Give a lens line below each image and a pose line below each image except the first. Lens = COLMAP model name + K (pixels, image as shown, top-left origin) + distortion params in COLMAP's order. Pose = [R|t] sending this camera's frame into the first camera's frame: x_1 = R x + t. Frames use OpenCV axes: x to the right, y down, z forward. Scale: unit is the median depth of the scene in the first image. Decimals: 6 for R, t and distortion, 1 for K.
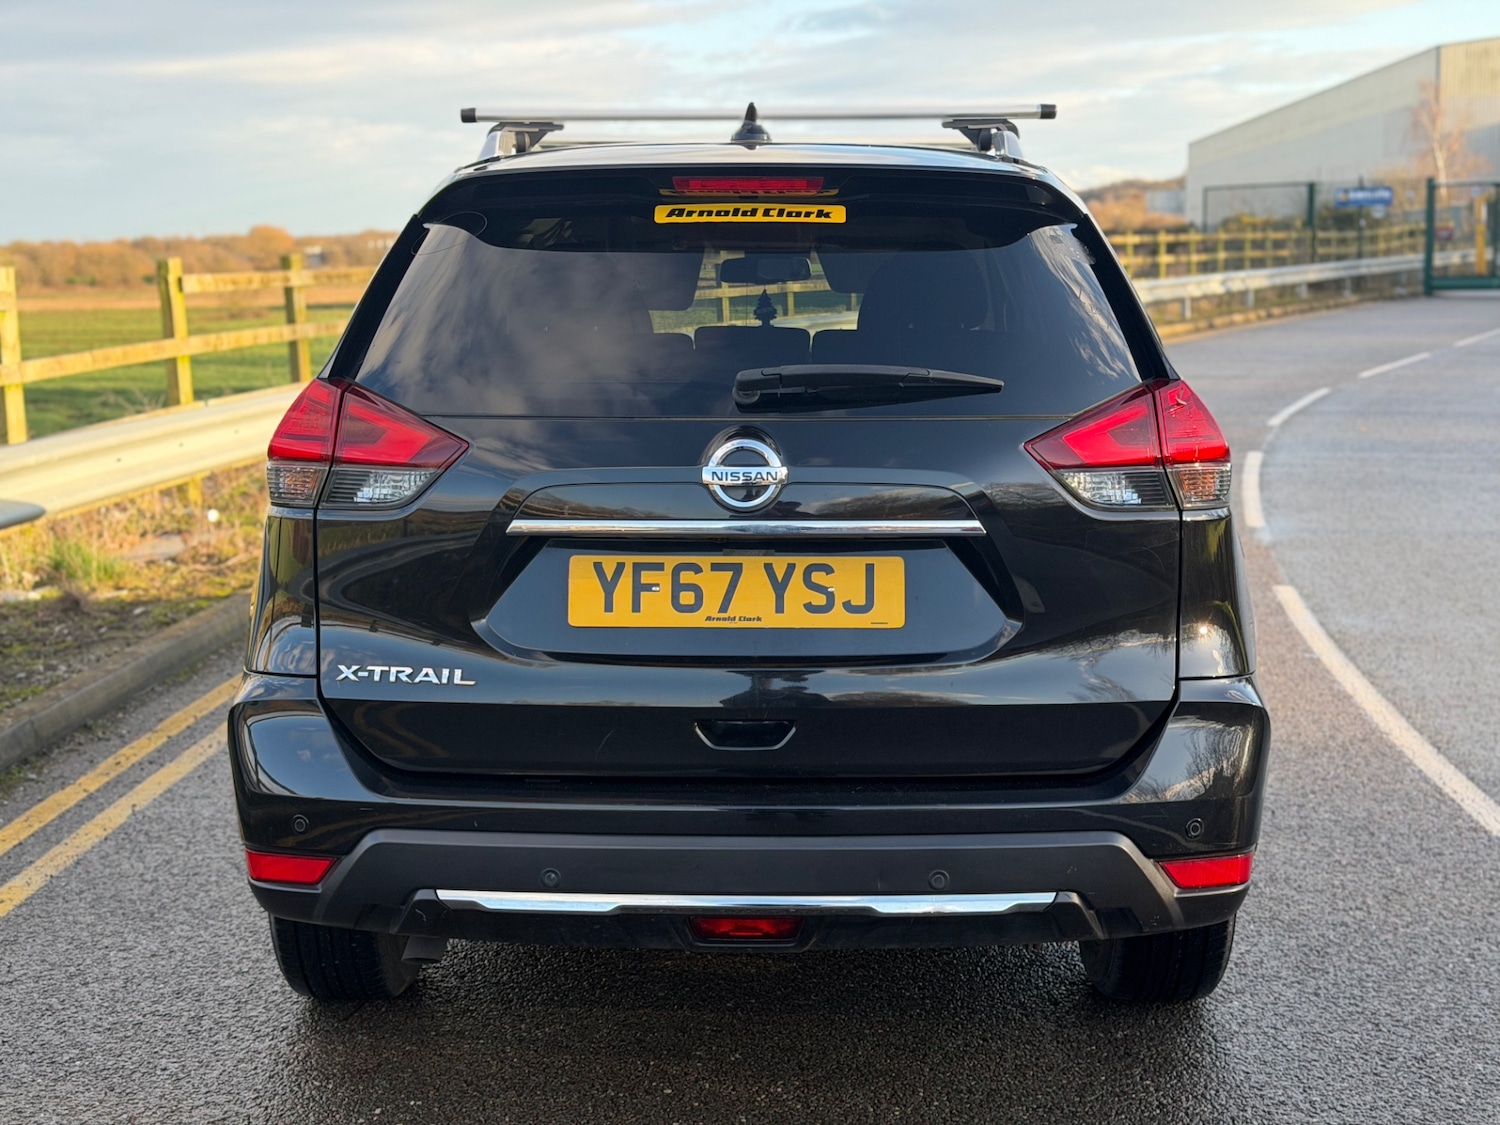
lens RADIAL K [[2066.2, 0, 749.2], [0, 2066.2, 569.9], [0, 0, 1]] dist [0.112088, 0.000000]
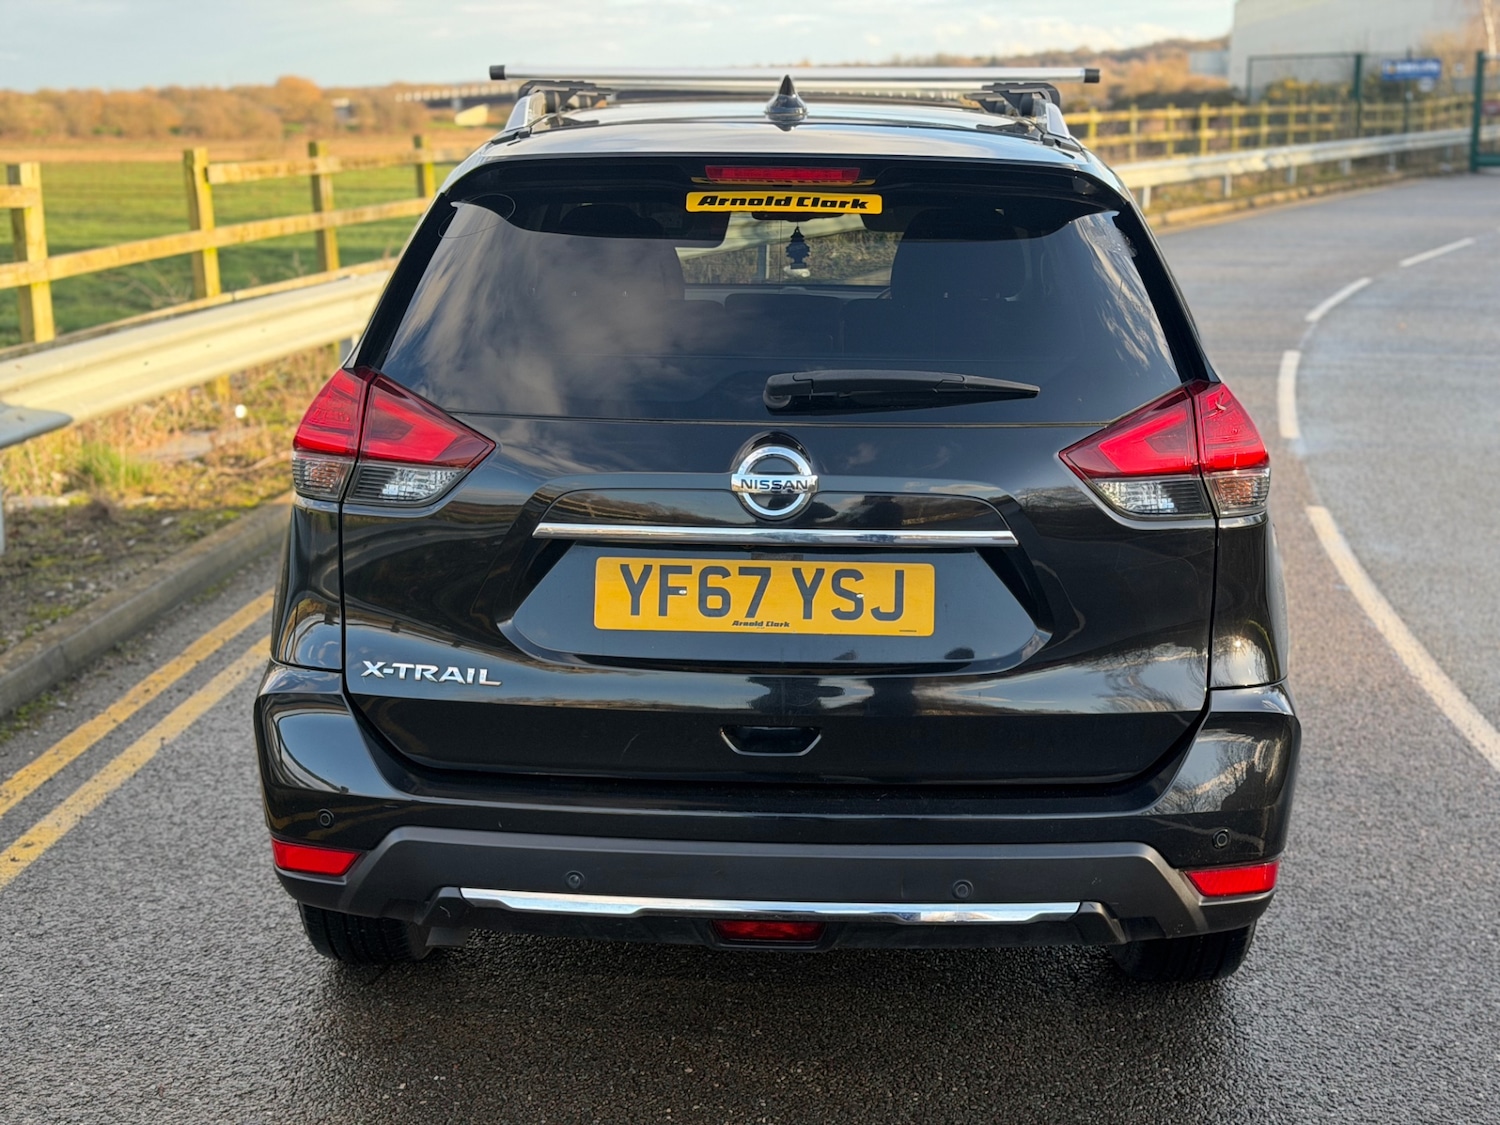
lens RADIAL K [[2066.2, 0, 747.9], [0, 2066.2, 572.5], [0, 0, 1]] dist [0.112088, 0.000000]
pose [[0.999795, 0.015498, -0.013065, -0.001192], [-0.014585, 0.997627, 0.067290, -0.065540], [0.014077, -0.067086, 0.997648, 0.011969]]
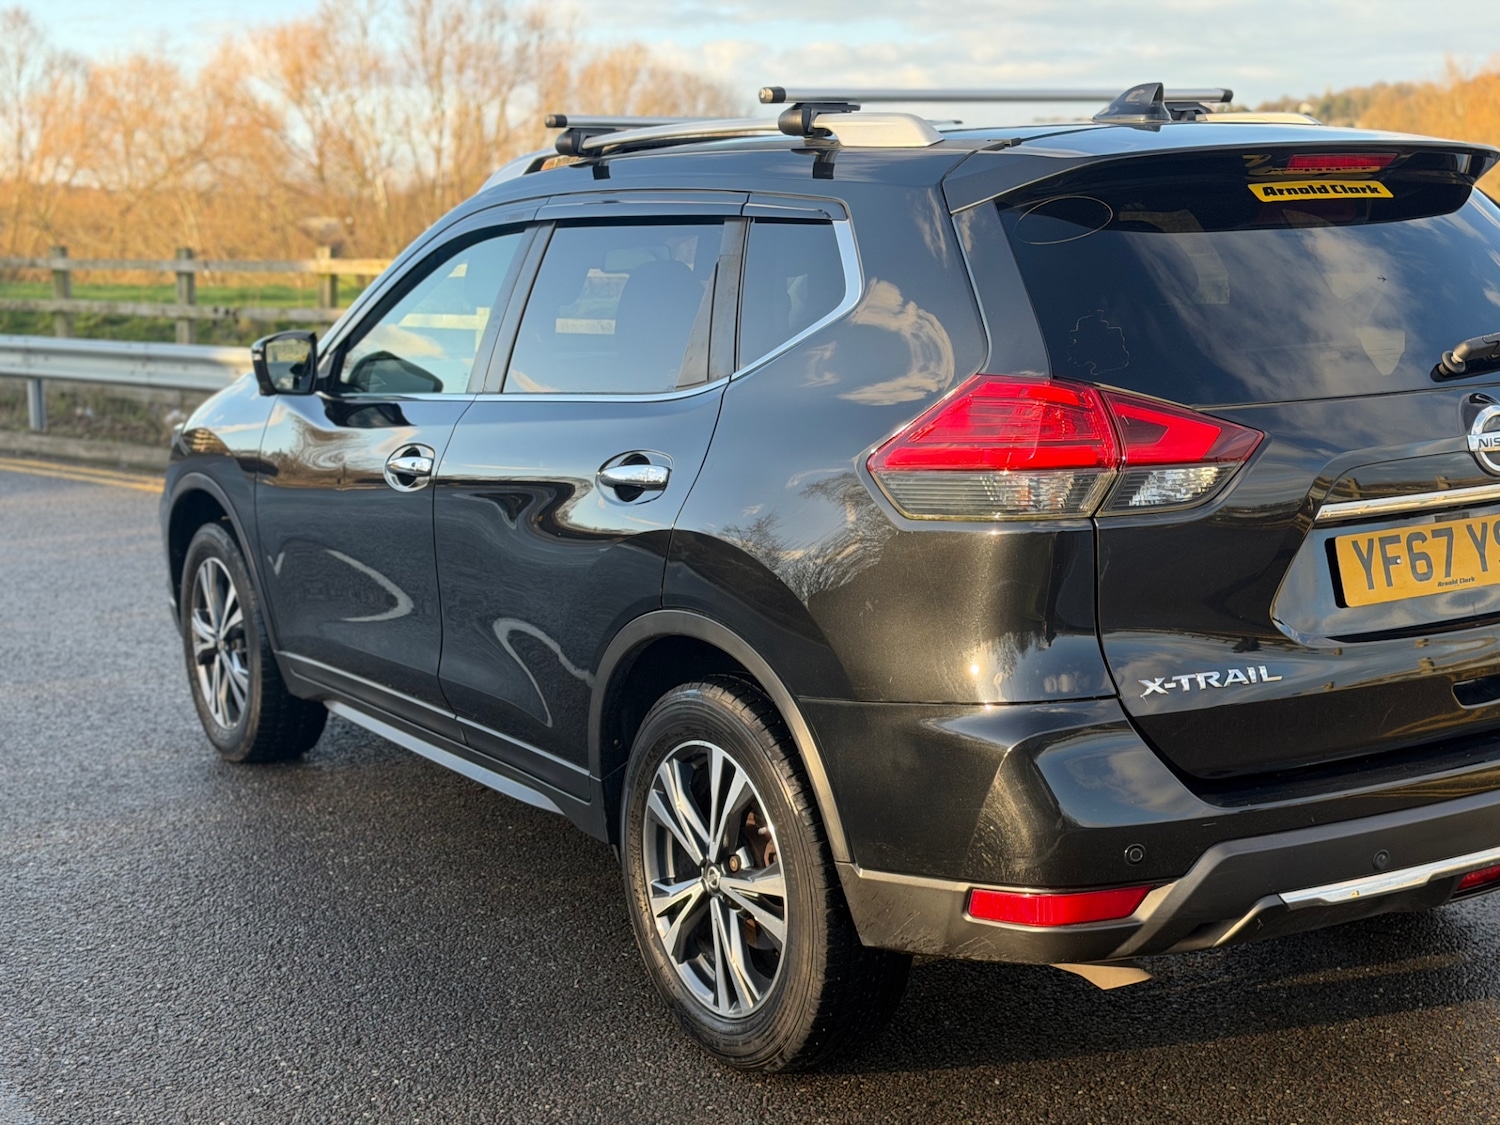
lens RADIAL K [[2066.2, 0, 746.0], [0, 2066.2, 578.6], [0, 0, 1]] dist [0.112088, 0.000000]
pose [[0.838318, -0.113408, 0.533256, -0.836526], [0.108172, 0.993279, 0.041187, -0.057455], [-0.534342, 0.023156, 0.844951, 0.297803]]
